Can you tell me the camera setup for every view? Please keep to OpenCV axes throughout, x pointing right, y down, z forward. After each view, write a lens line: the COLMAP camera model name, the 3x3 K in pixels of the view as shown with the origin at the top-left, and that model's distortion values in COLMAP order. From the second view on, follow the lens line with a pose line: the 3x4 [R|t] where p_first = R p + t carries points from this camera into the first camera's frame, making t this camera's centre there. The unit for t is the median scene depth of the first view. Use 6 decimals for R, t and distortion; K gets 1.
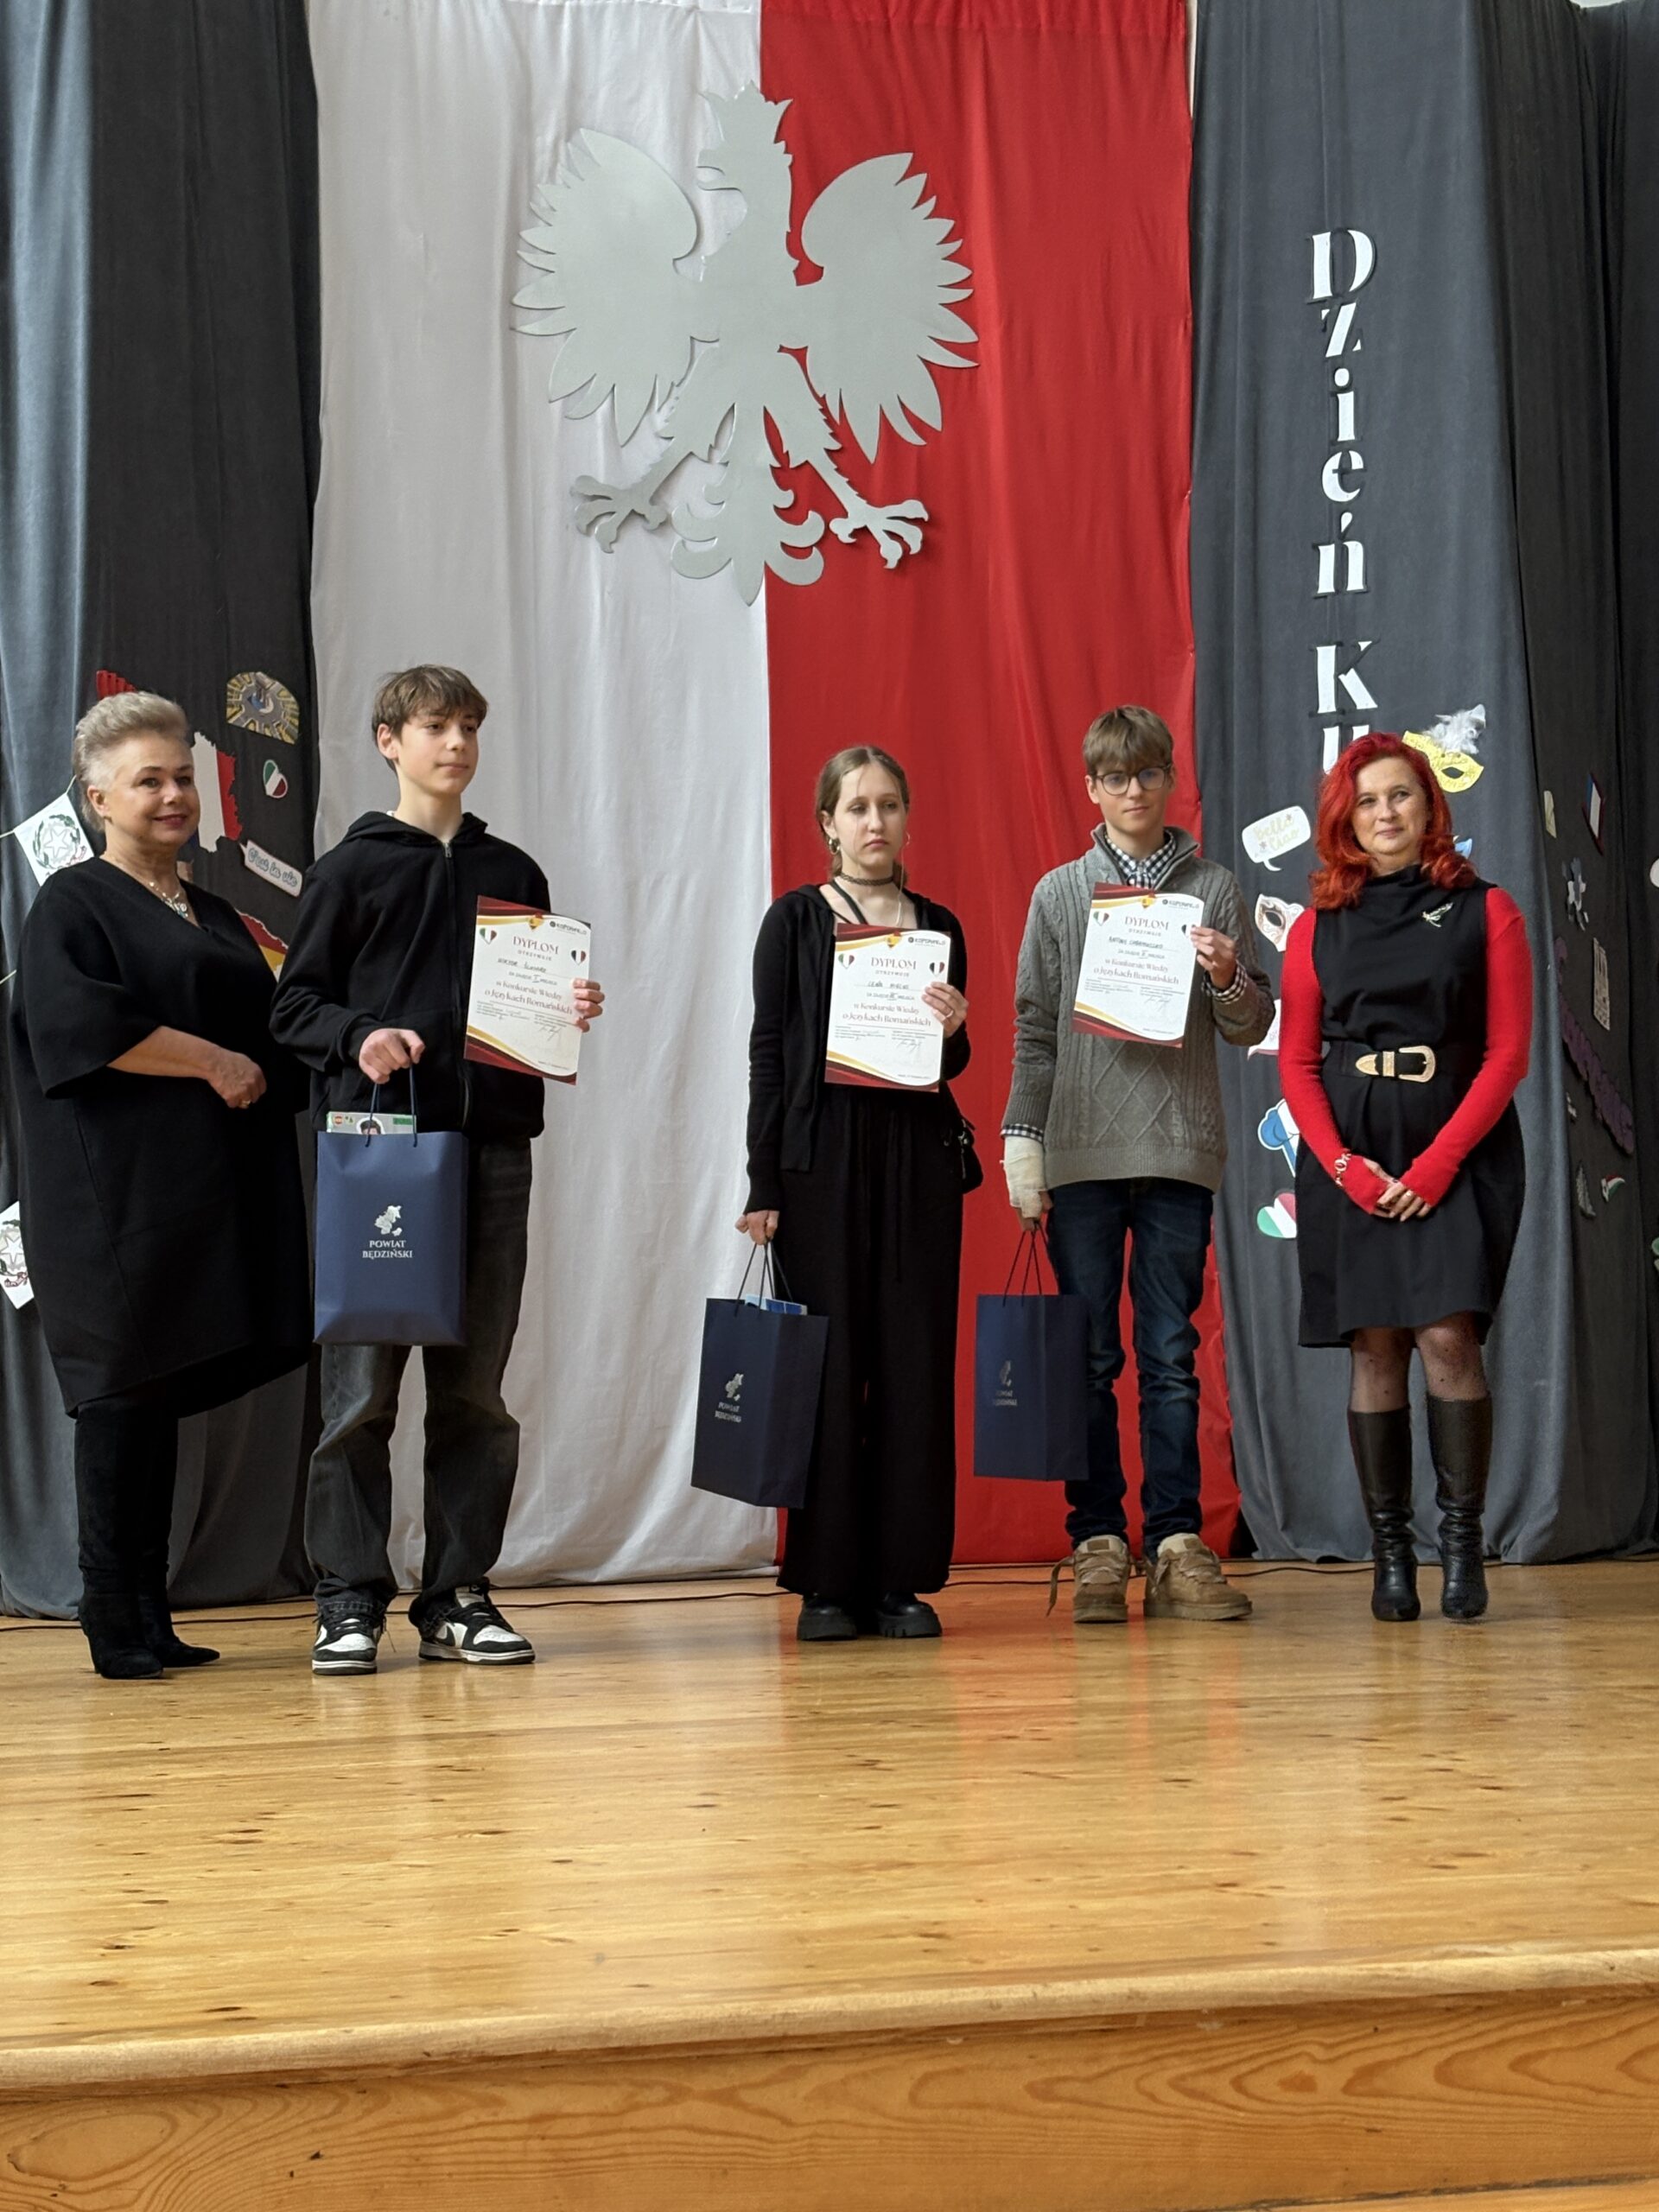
lens RADIAL K [[3585.3, 0, 829.5], [0, 3585.3, 1106.0], [0, 0, 1]] dist [0.243347, -0.973221]
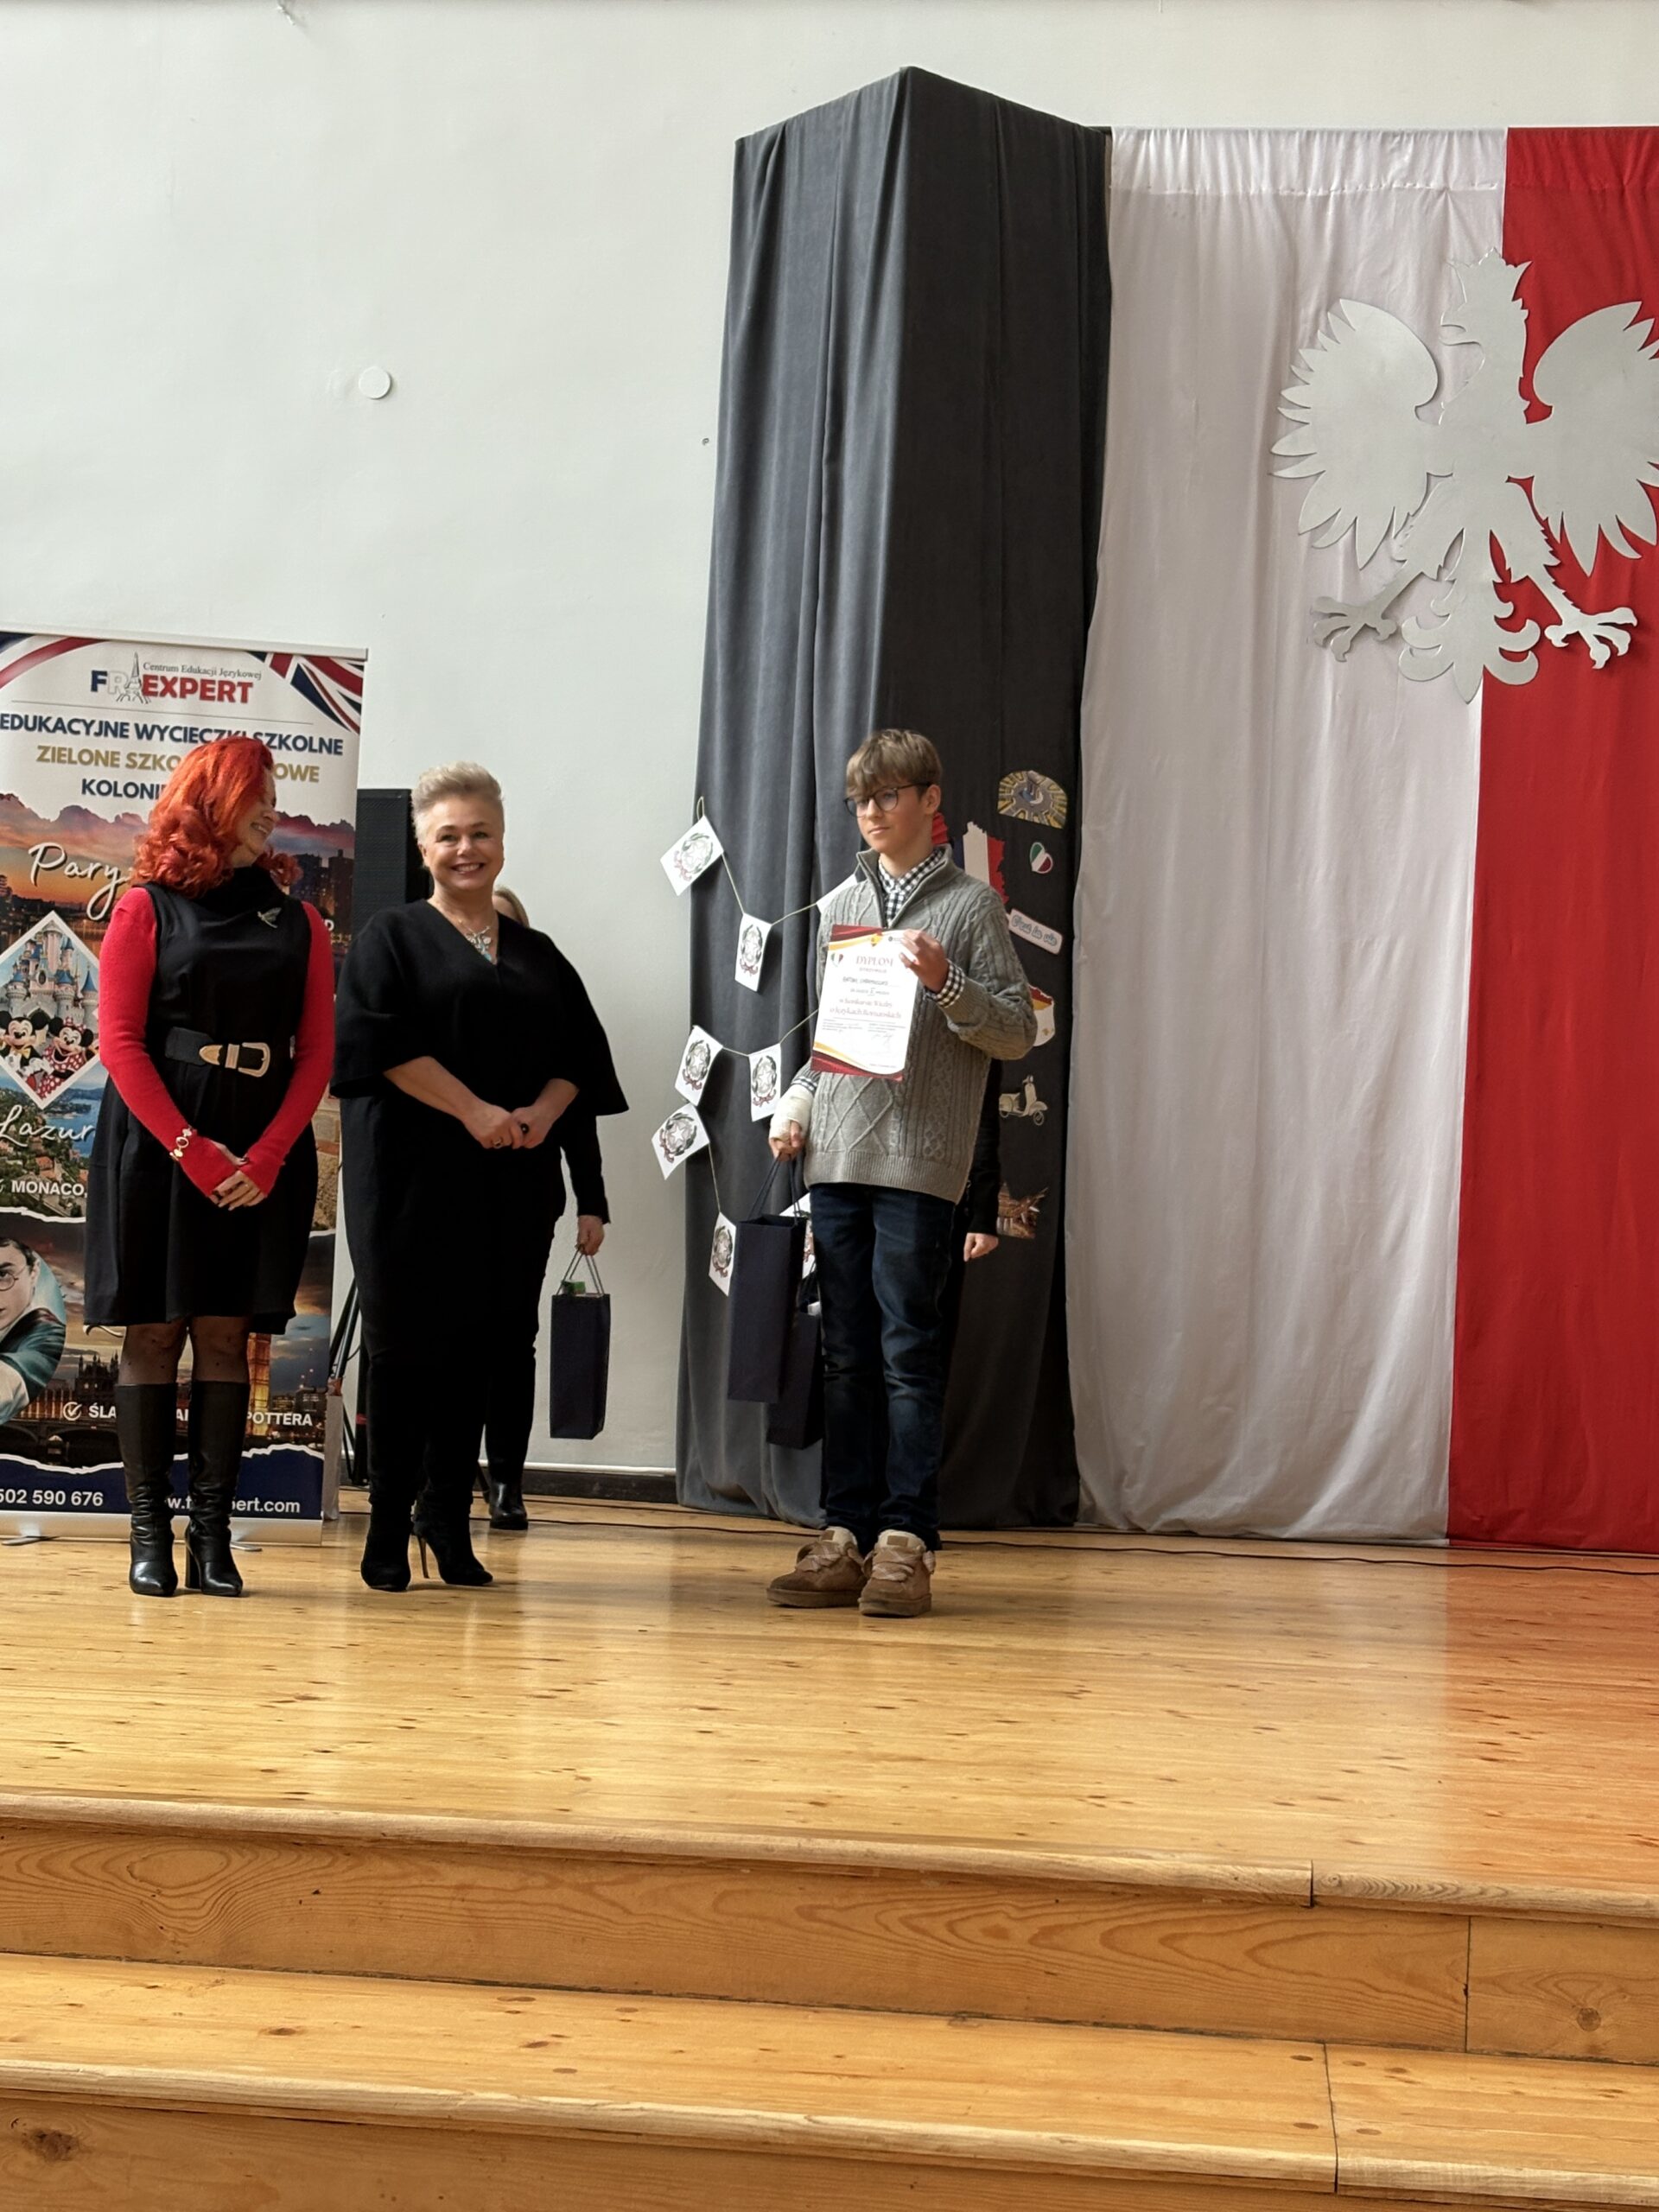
lens RADIAL K [[3331.2, 0, 829.5], [0, 3331.2, 1106.0], [0, 0, 1]] dist [0.259950, -1.164351]
pose [[0.933460, 0.036878, -0.356779, 0.188024], [-0.032571, 0.999306, 0.018074, -0.025033], [0.357198, -0.005251, 0.934014, -0.082724]]
